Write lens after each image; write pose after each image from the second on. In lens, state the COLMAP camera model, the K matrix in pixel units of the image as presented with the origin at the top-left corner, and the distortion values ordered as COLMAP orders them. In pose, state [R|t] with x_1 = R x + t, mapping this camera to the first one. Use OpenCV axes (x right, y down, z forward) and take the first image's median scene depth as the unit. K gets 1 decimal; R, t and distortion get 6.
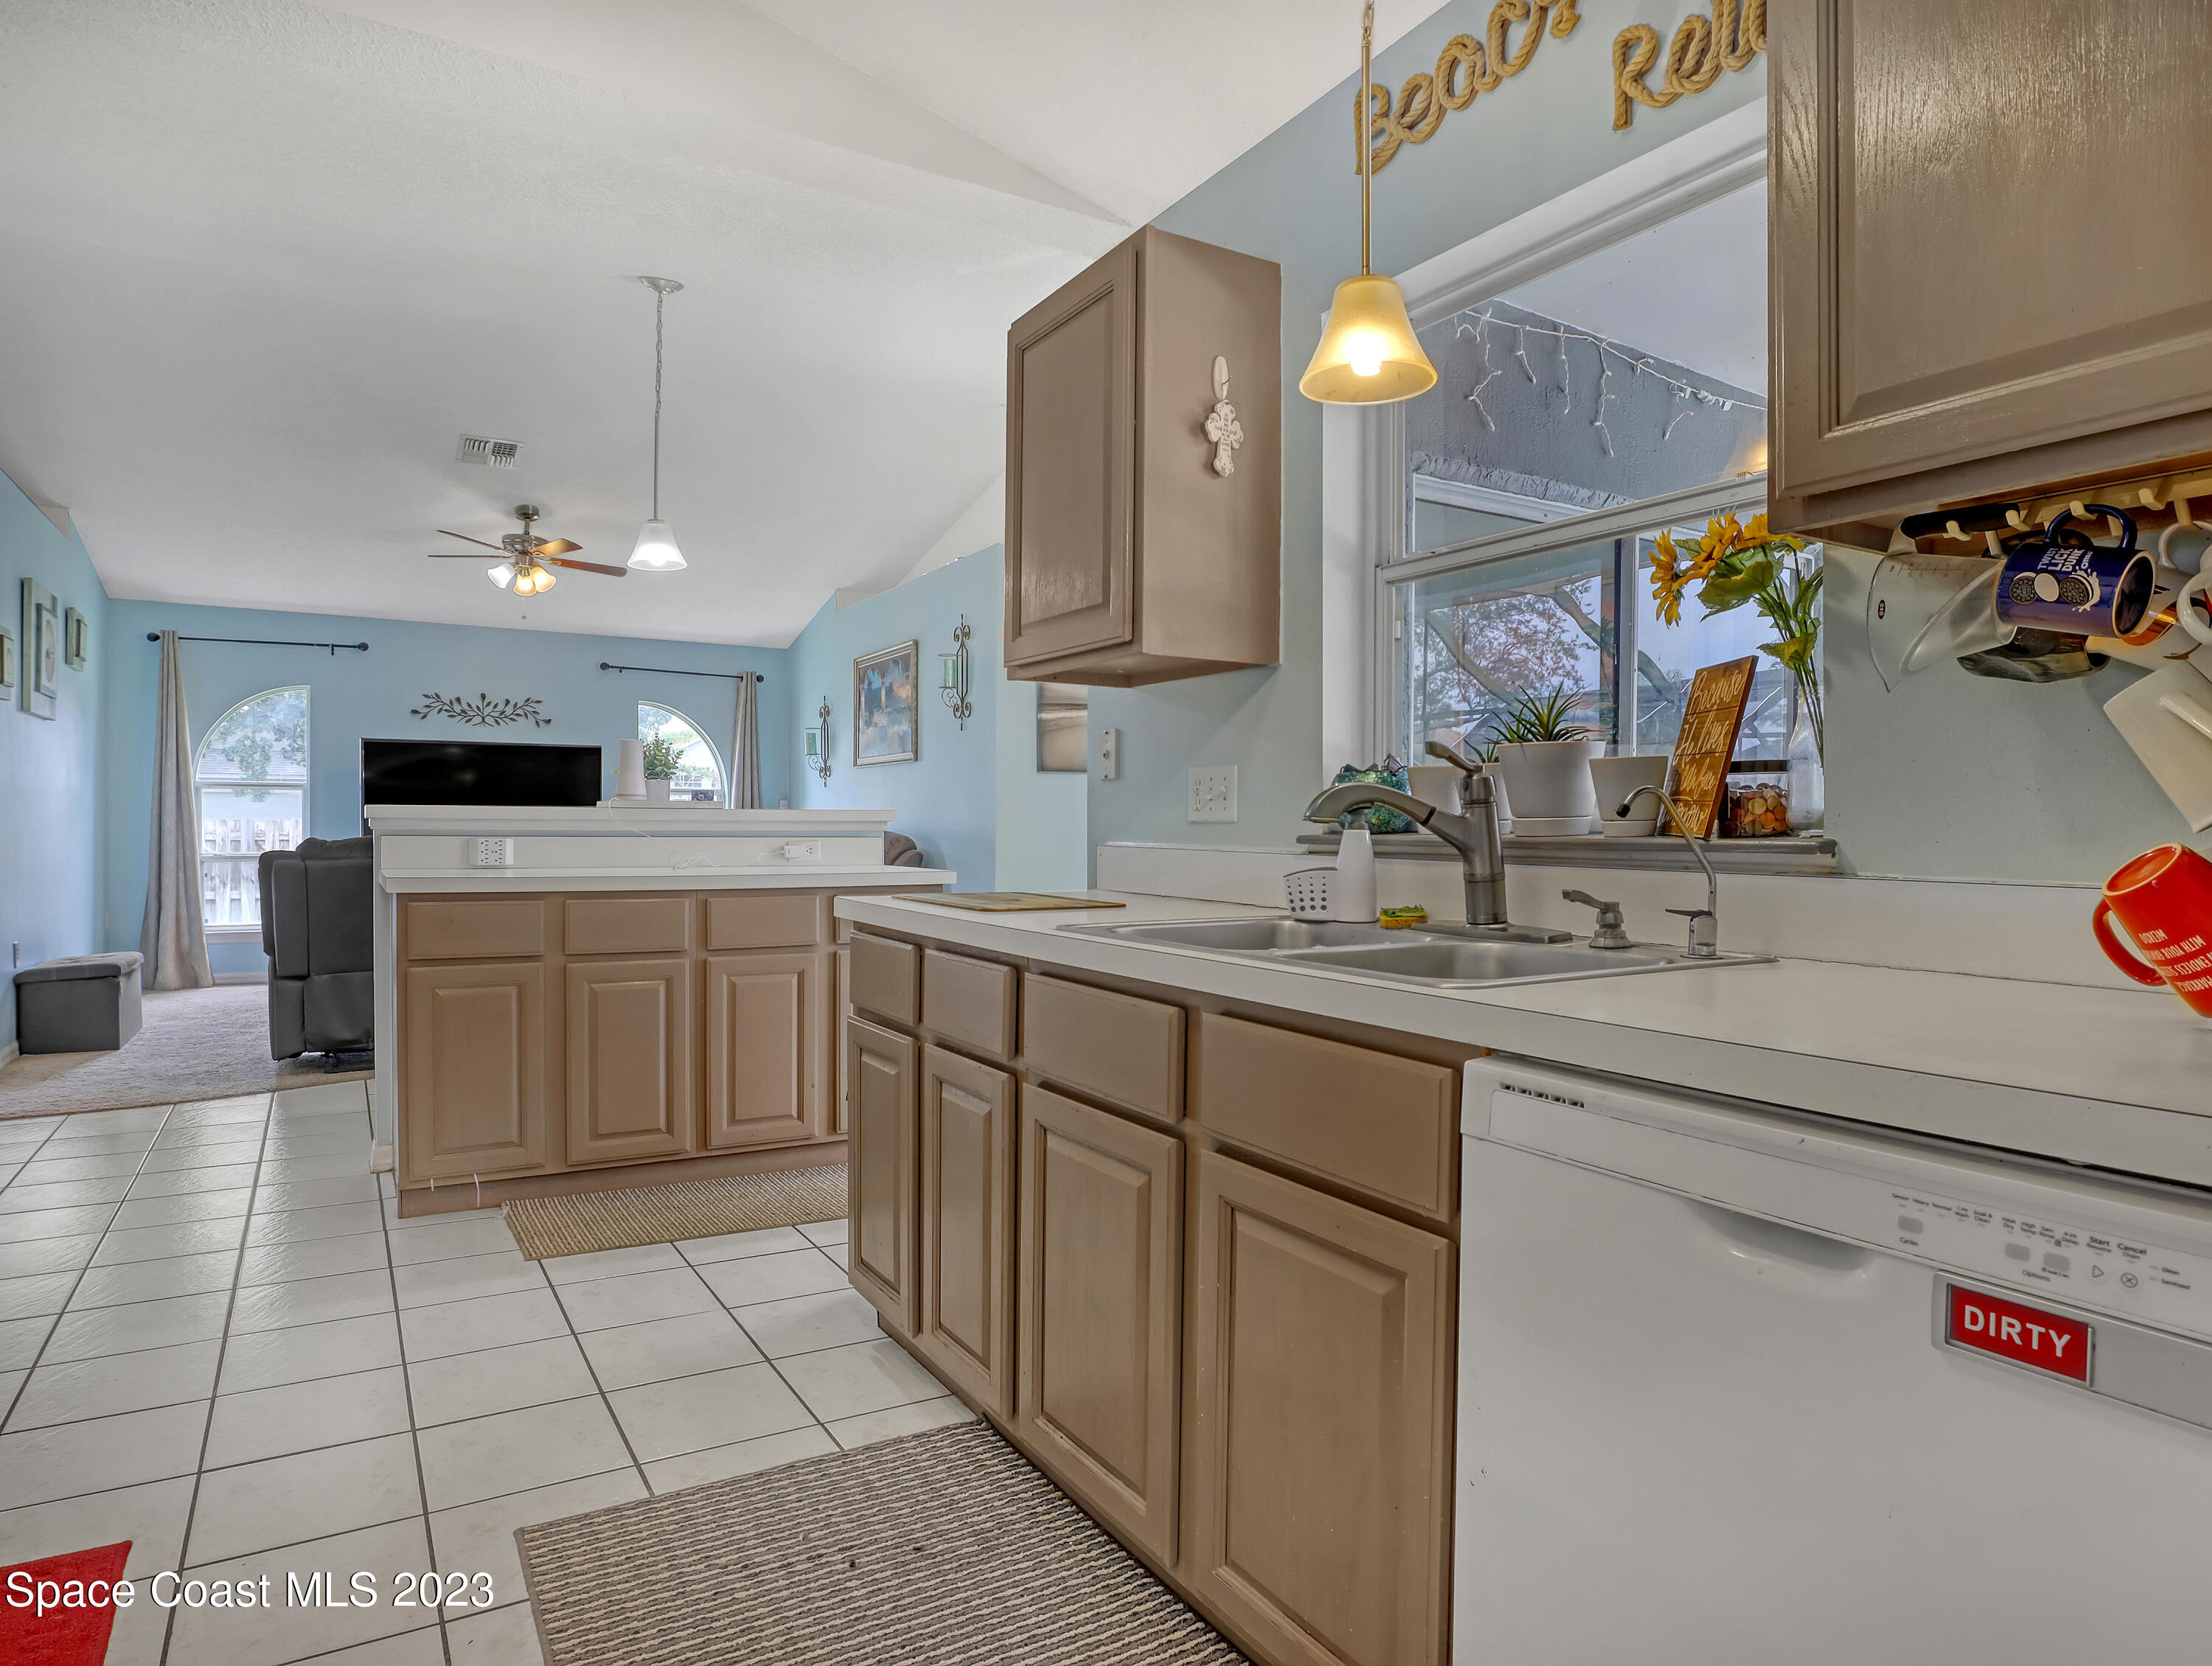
lens RADIAL K [[1289.2, 0, 1104.9], [0, 1289.2, 846.8], [0, 0, 1]] dist [-0.054057, 0.024274]
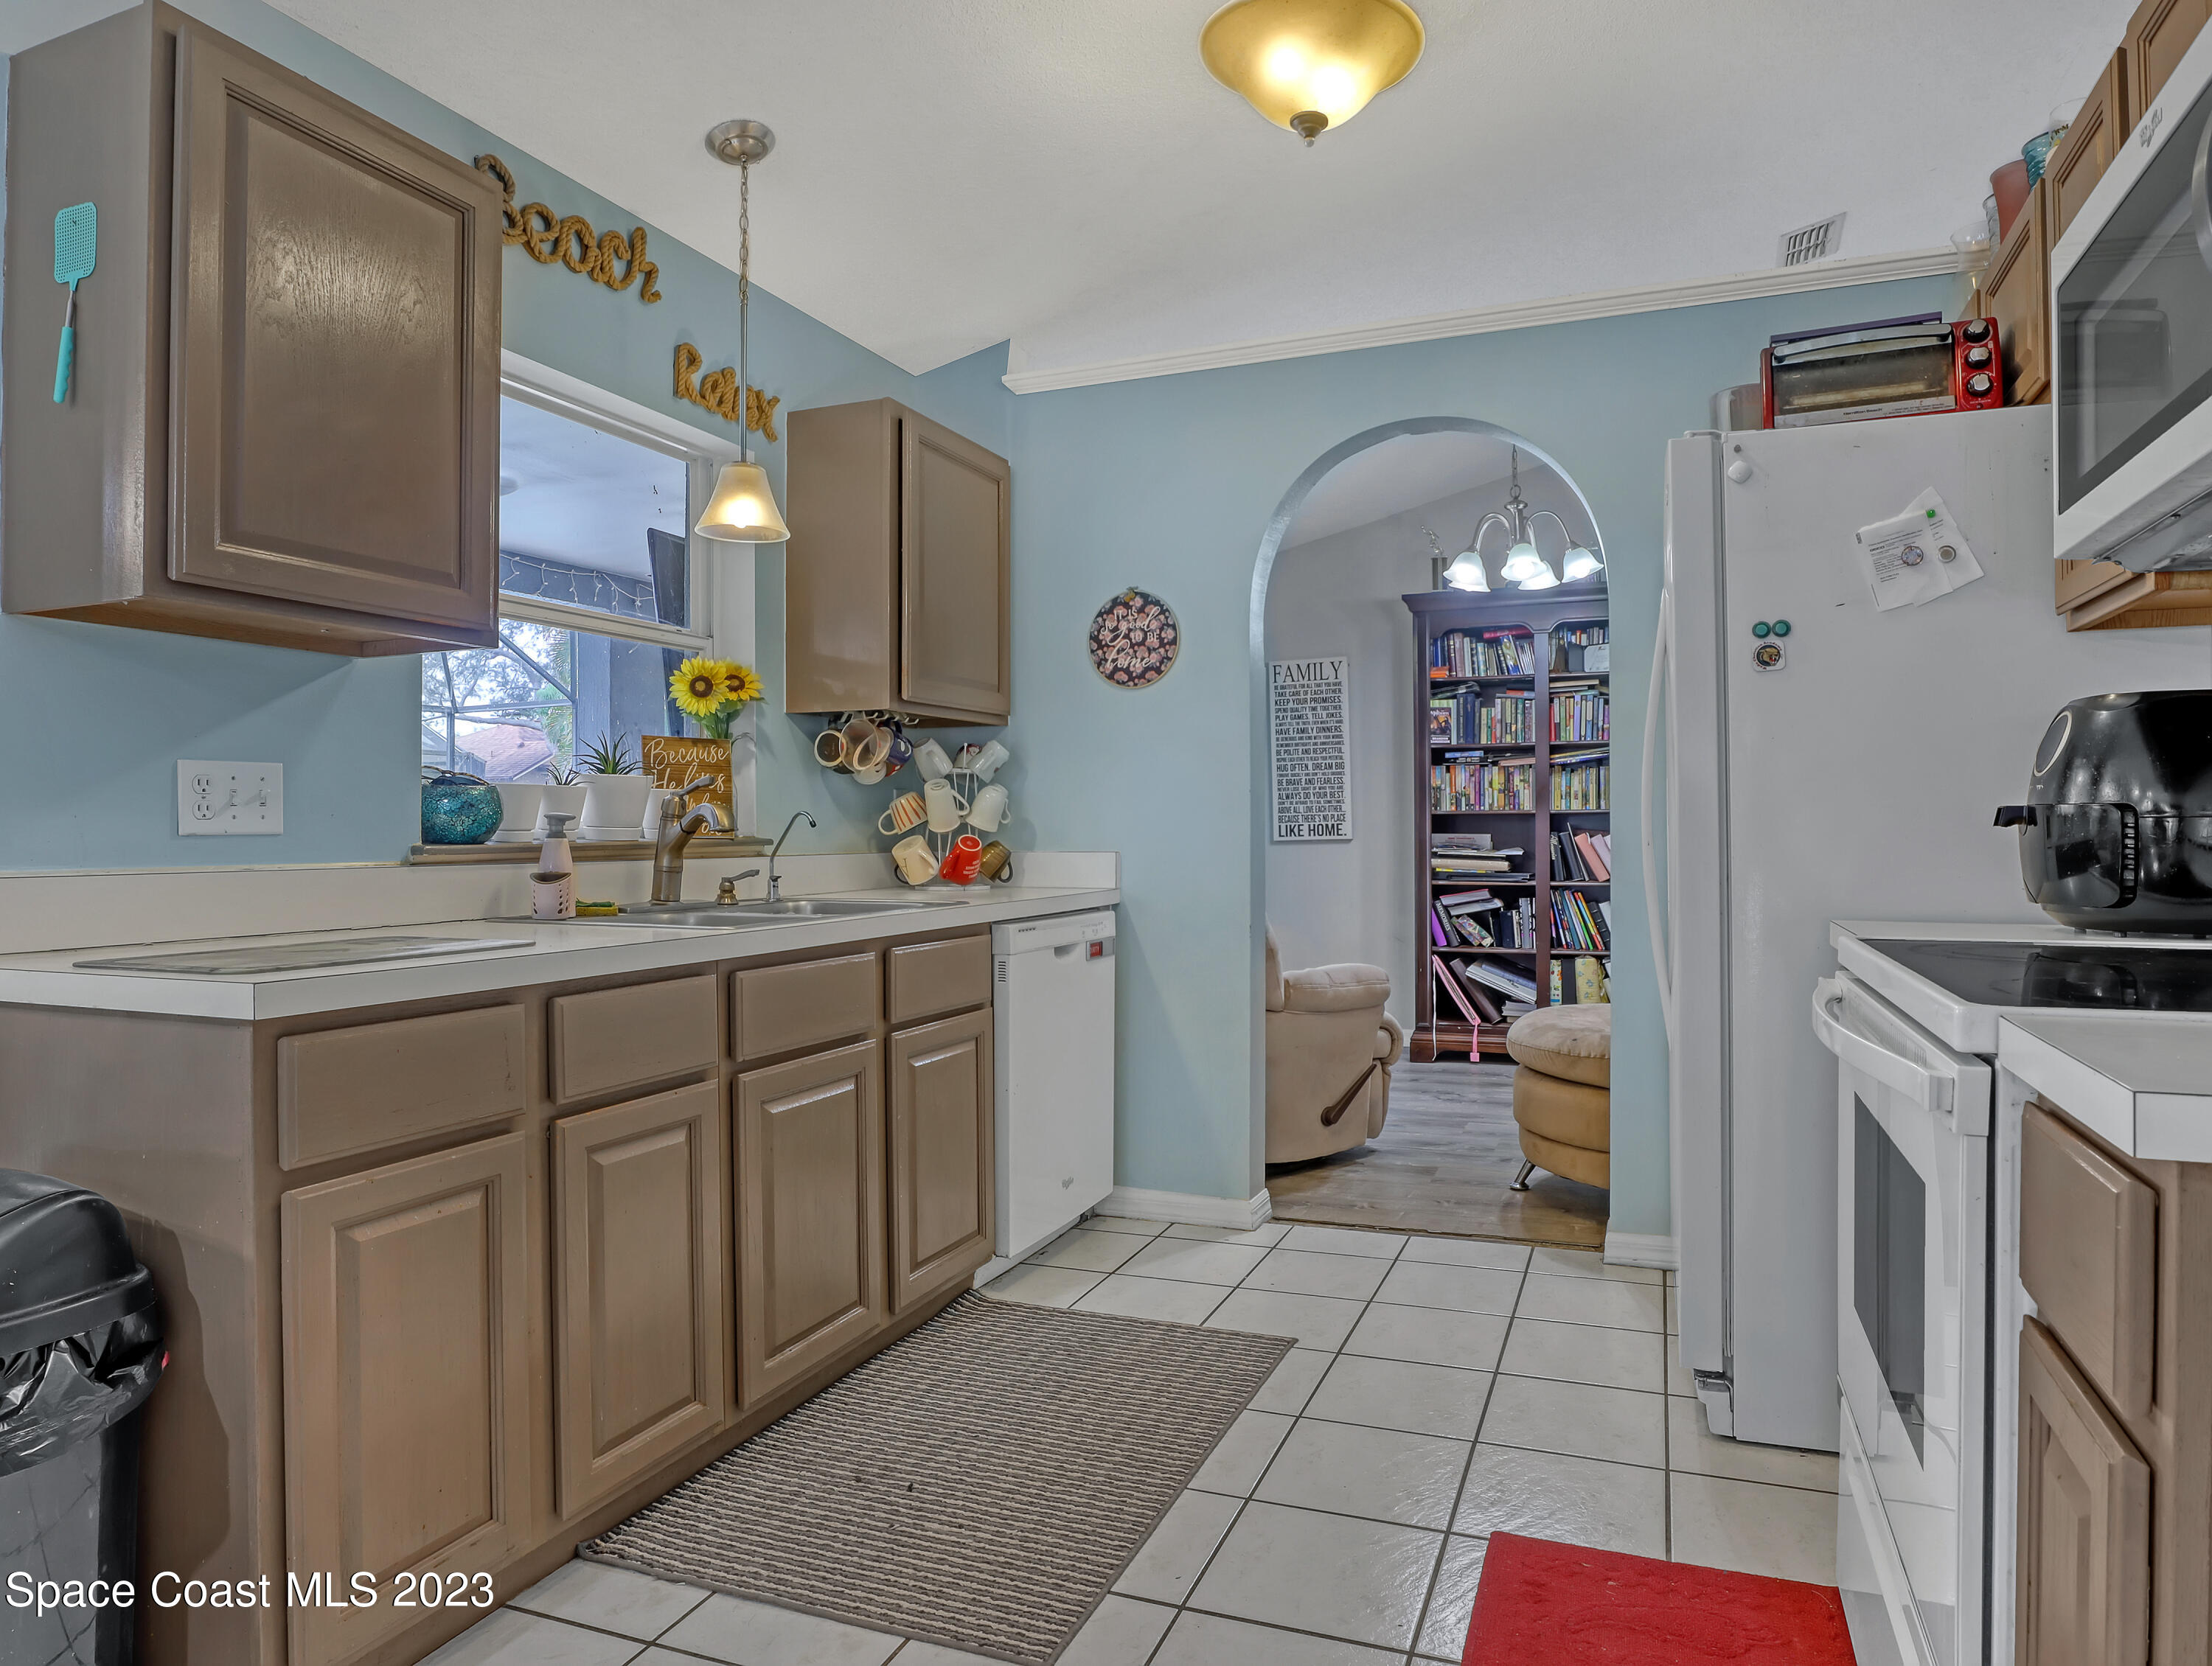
lens RADIAL K [[1315.5, 0, 1138.2], [0, 1315.5, 801.2], [0, 0, 1]] dist [-0.043615, 0.000621]
pose [[-0.604406, 0.012912, 0.796572, -0.498231], [0.016702, 0.999854, -0.003535, -0.016557], [-0.796501, 0.011168, -0.604534, 0.608720]]
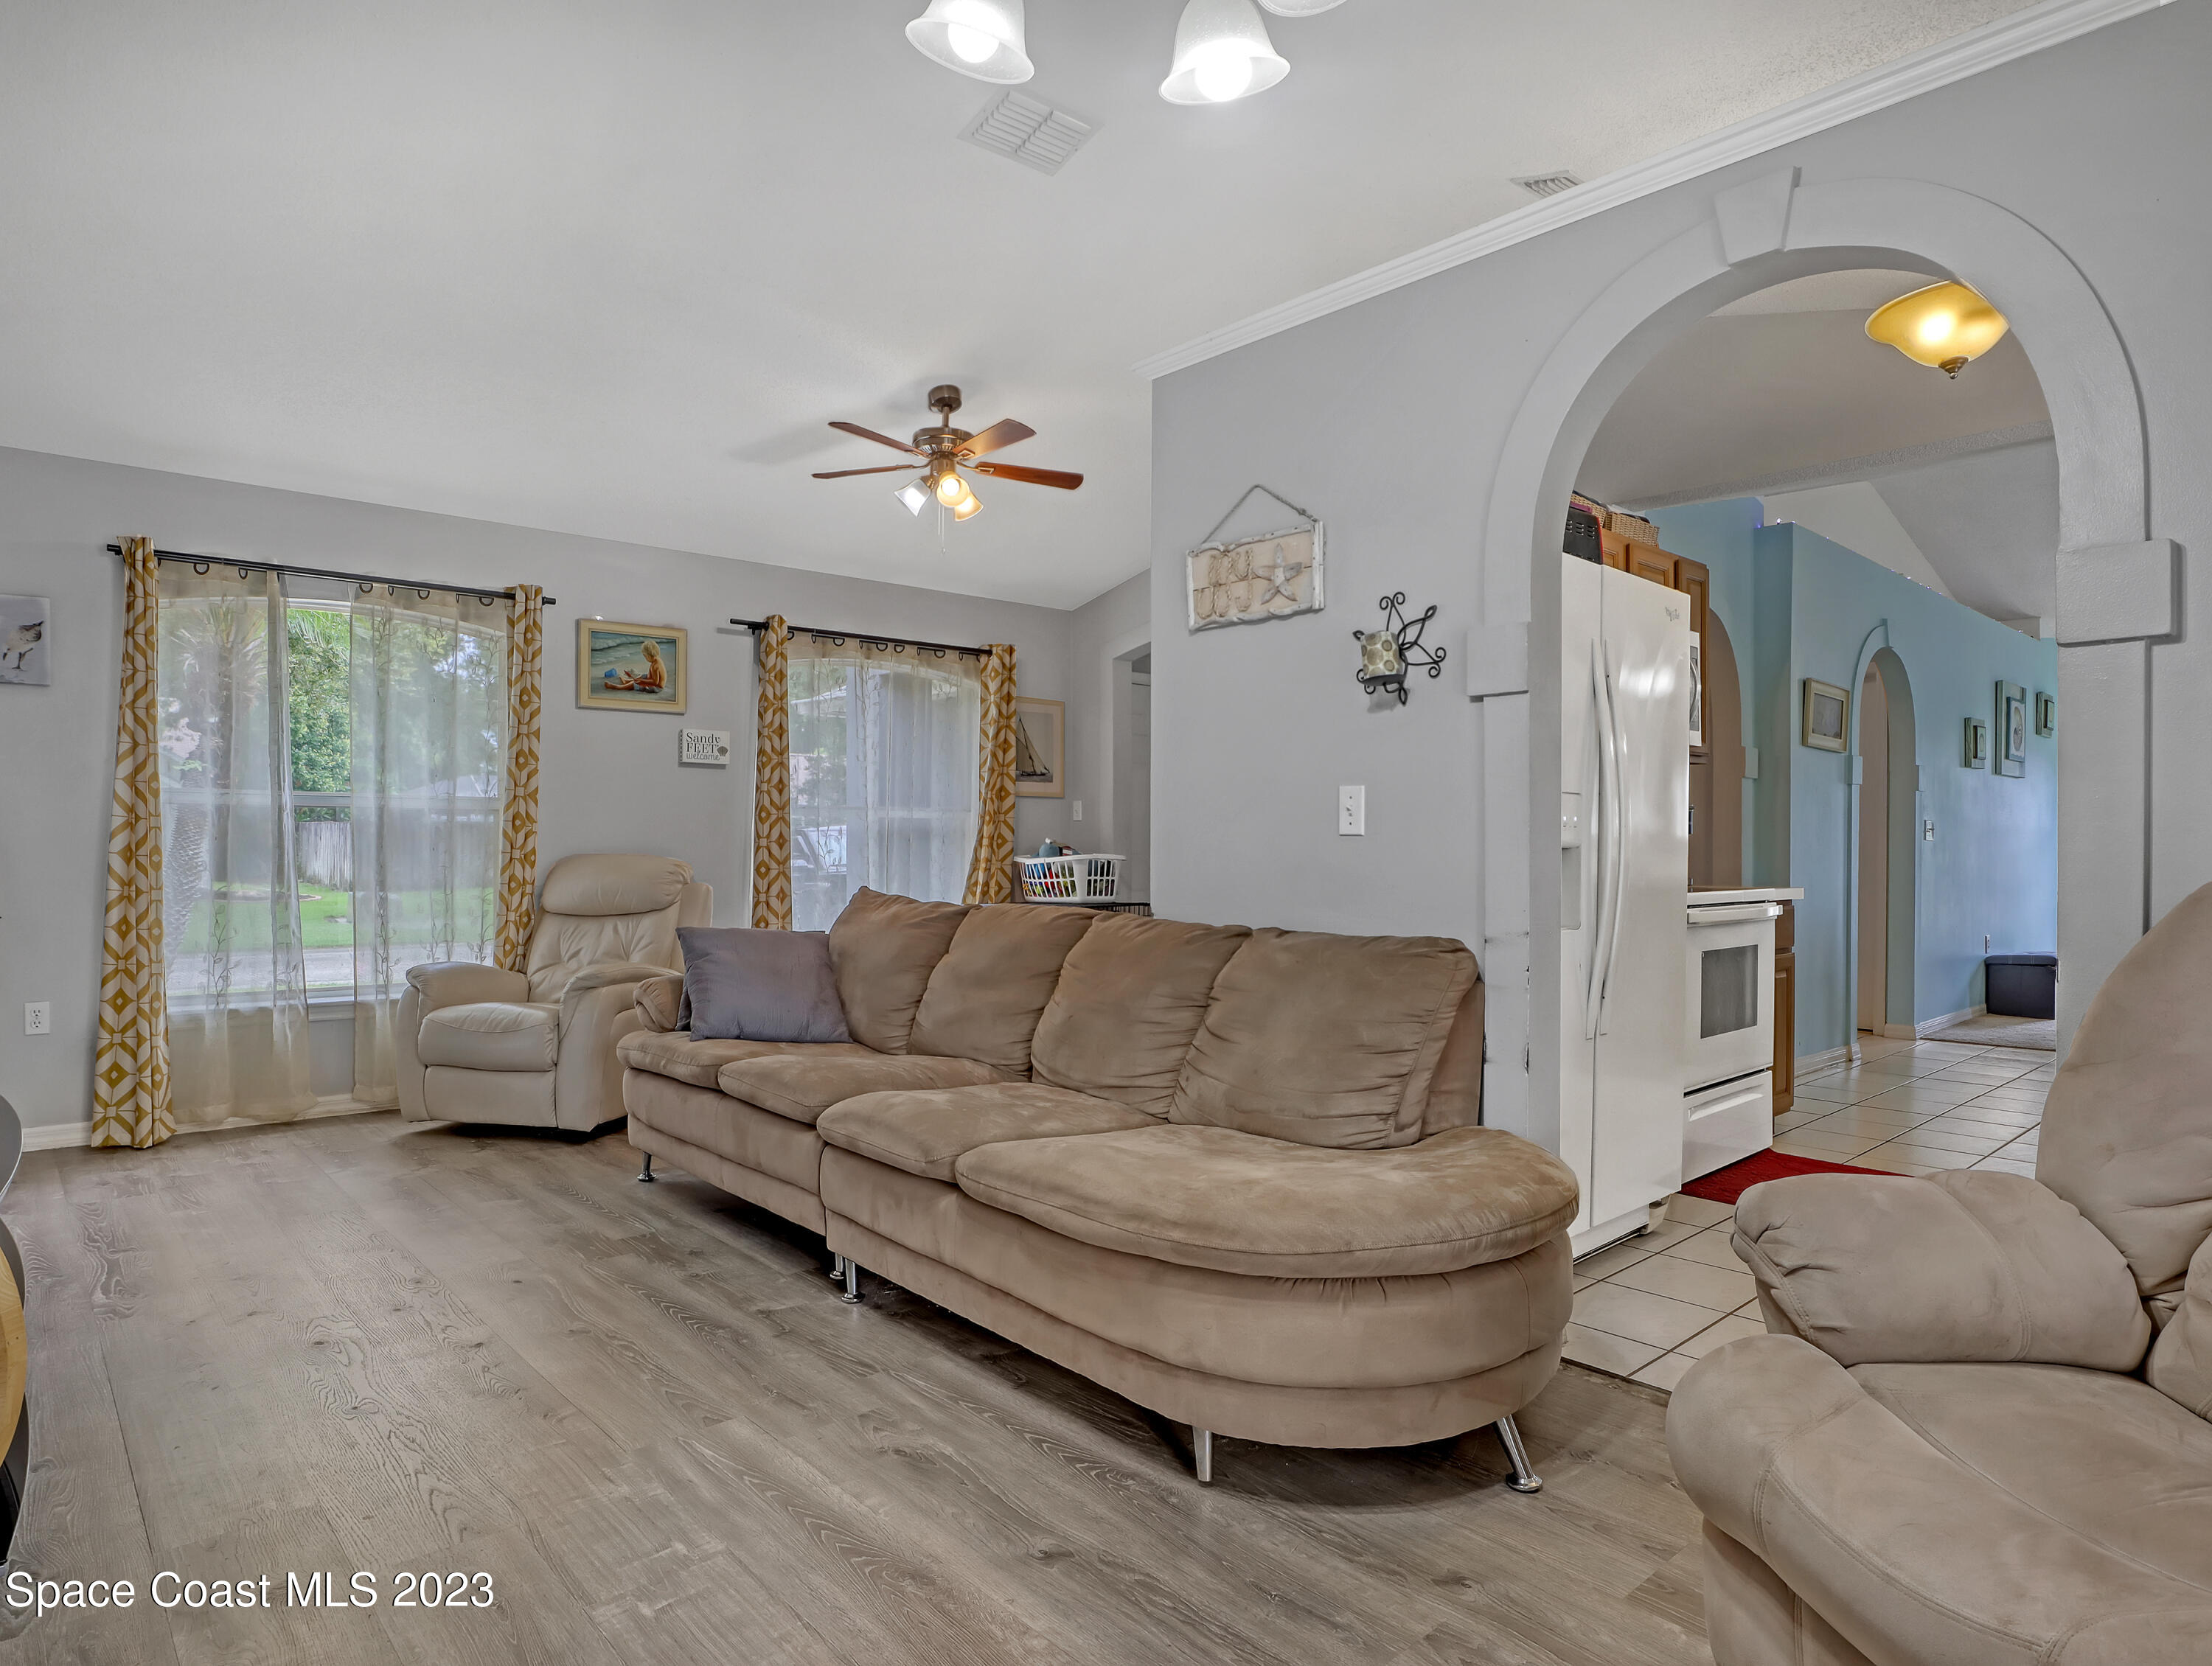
lens RADIAL K [[1289.2, 0, 1104.9], [0, 1289.2, 846.8], [0, 0, 1]] dist [-0.054057, 0.024274]
pose [[0.187187, -0.002091, -0.982322, 0.446623], [-0.023968, 0.999690, -0.006695, 0.010647], [0.982032, 0.024797, 0.187079, -0.328415]]
